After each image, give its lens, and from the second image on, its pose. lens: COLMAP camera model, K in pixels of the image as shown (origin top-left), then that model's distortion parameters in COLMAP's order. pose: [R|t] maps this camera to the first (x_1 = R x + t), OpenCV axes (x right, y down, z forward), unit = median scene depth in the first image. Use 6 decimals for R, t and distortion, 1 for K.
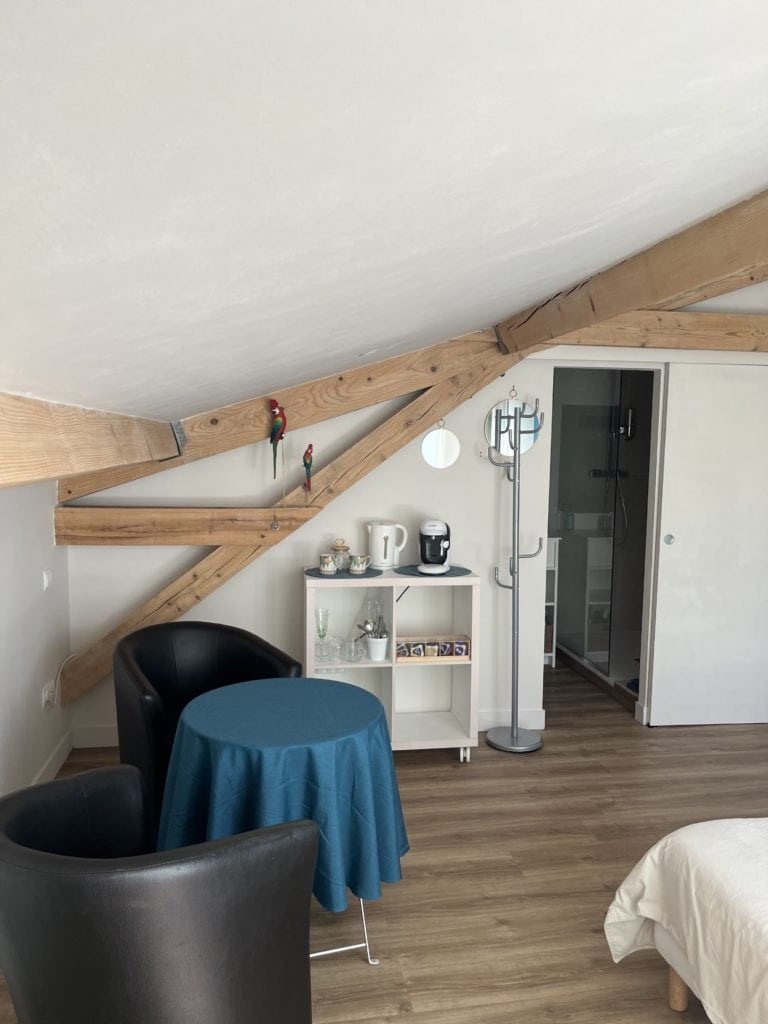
lens RADIAL K [[782.3, 0, 385.7], [0, 782.3, 510.0], [0, 0, 1]] dist [0.022401, -0.026406]
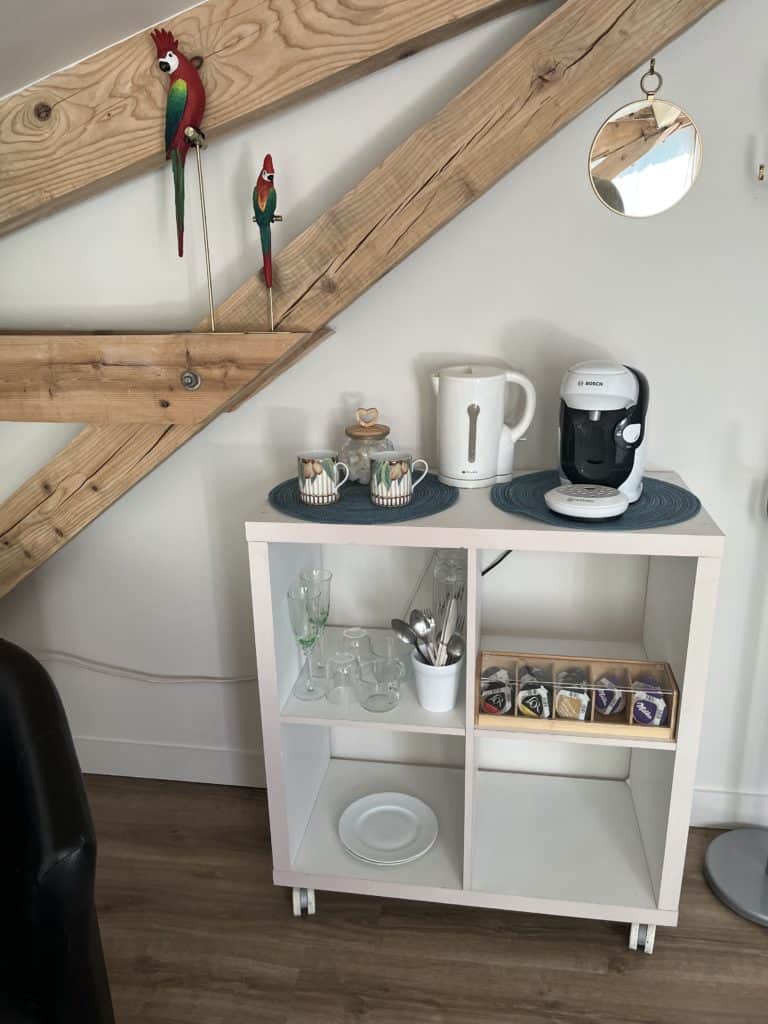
lens RADIAL K [[782.3, 0, 377.0], [0, 782.3, 520.7], [0, 0, 1]] dist [0.022401, -0.026406]
pose [[0.957254, 0.064170, -0.282039, 0.069926], [0.008409, 0.968495, 0.248891, -0.008769], [0.289125, -0.240624, 0.926556, 0.625314]]
